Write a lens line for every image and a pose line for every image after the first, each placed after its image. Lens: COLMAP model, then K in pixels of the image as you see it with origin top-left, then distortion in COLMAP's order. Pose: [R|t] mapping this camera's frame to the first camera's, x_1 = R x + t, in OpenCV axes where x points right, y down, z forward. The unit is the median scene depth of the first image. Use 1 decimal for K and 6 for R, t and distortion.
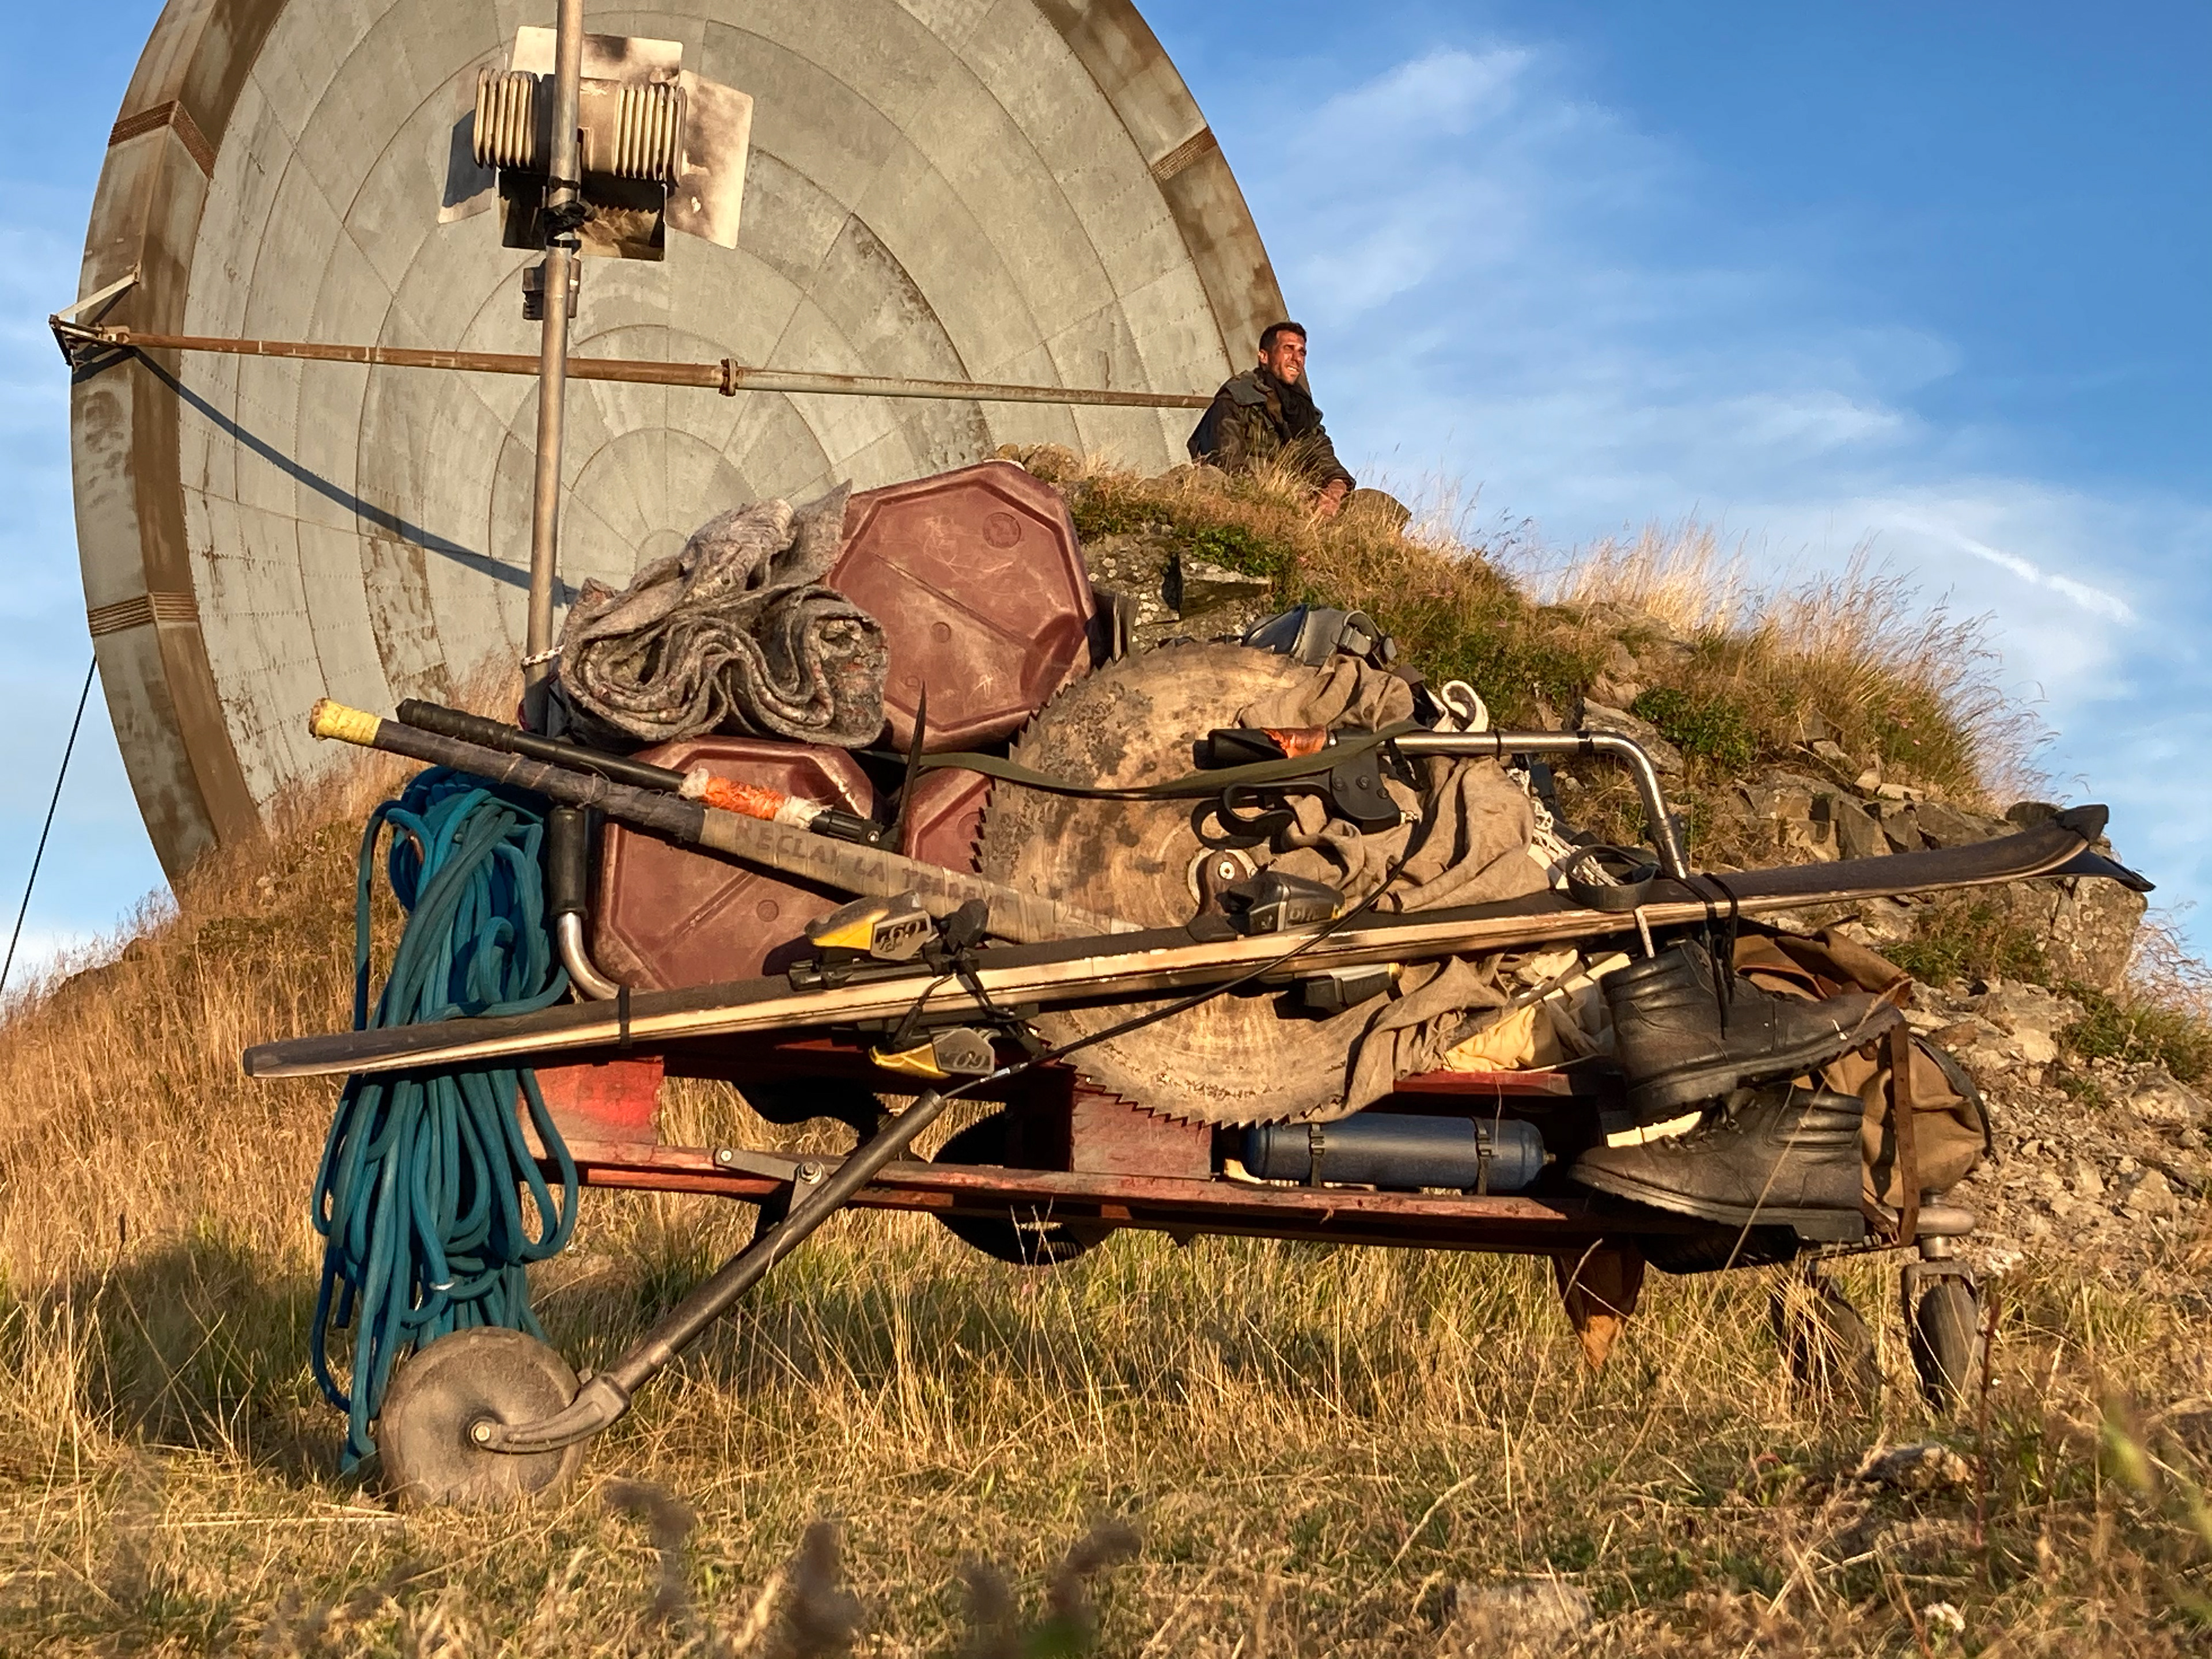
lens RADIAL K [[3672.4, 0, 1100.5], [0, 3672.4, 812.0], [0, 0, 1]] dist [0.201720, 0.000000]
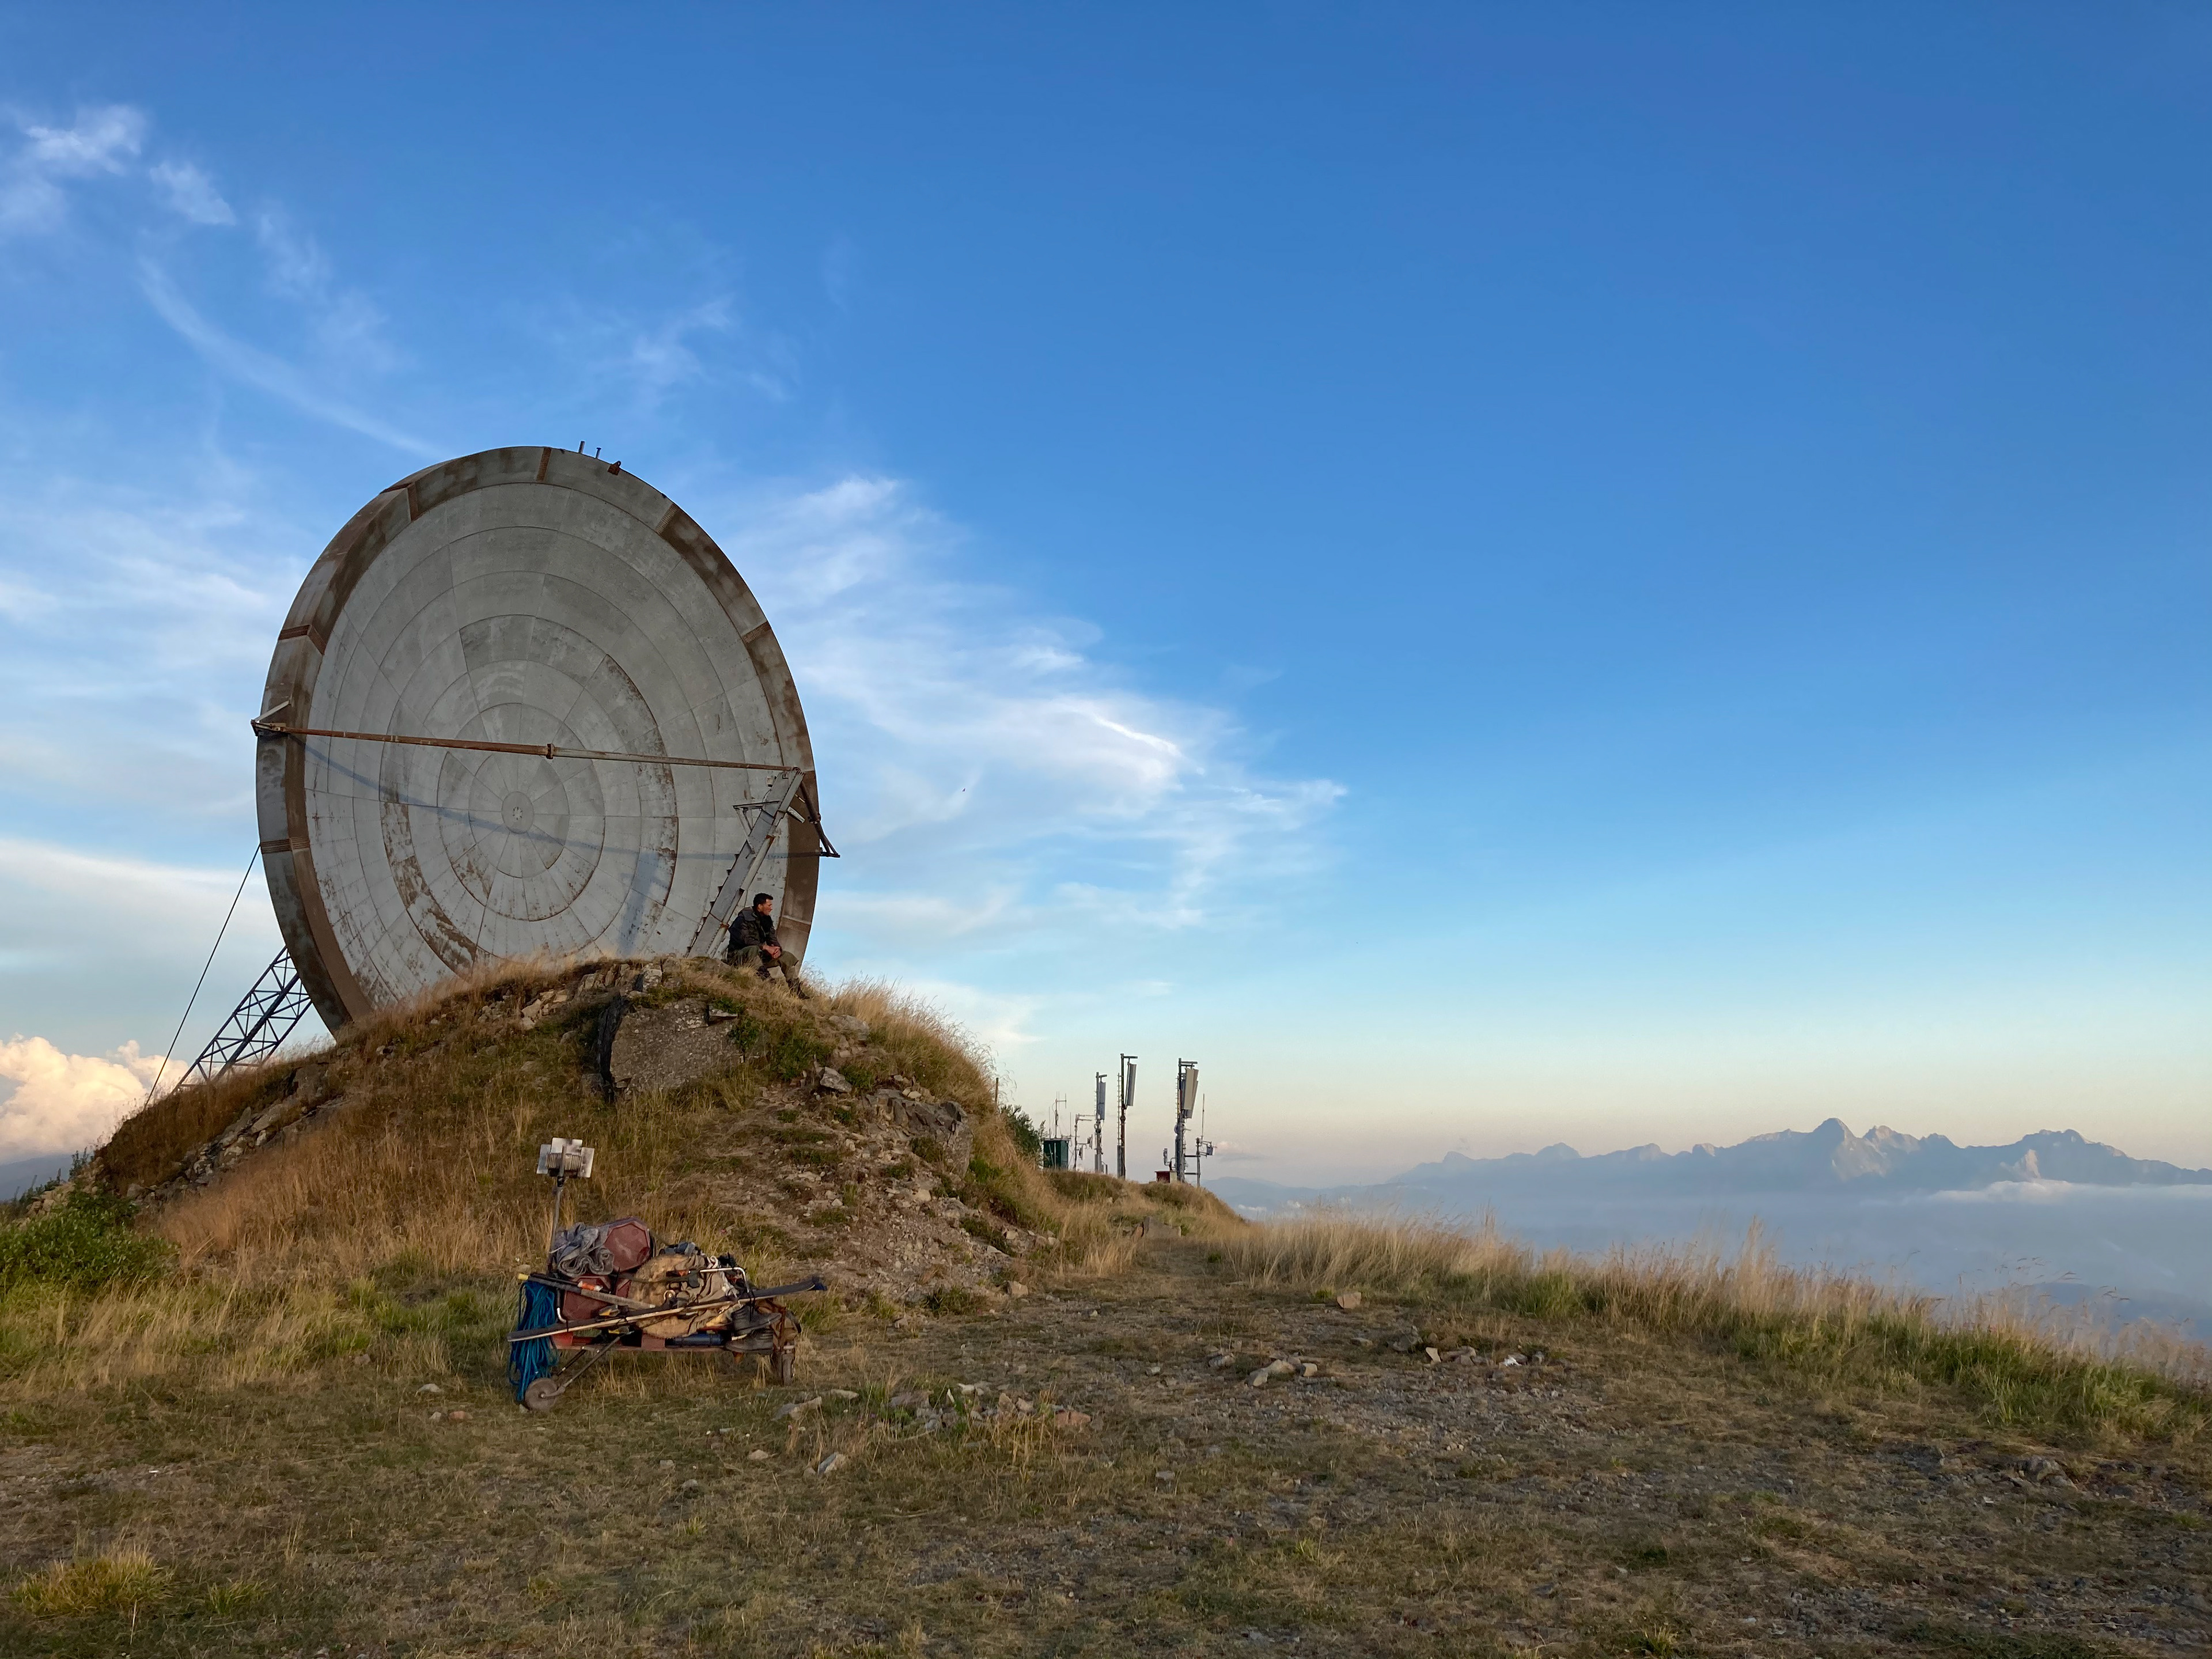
lens RADIAL K [[1783.6, 0, 1128.1], [0, 1783.6, 833.5], [0, 0, 1]] dist [0.005513, -0.006793]
pose [[0.974347, 0.038657, 0.221706, 0.008998], [-0.039072, 0.999233, -0.002515, -0.078236], [-0.221633, -0.006212, 0.975110, -0.207437]]
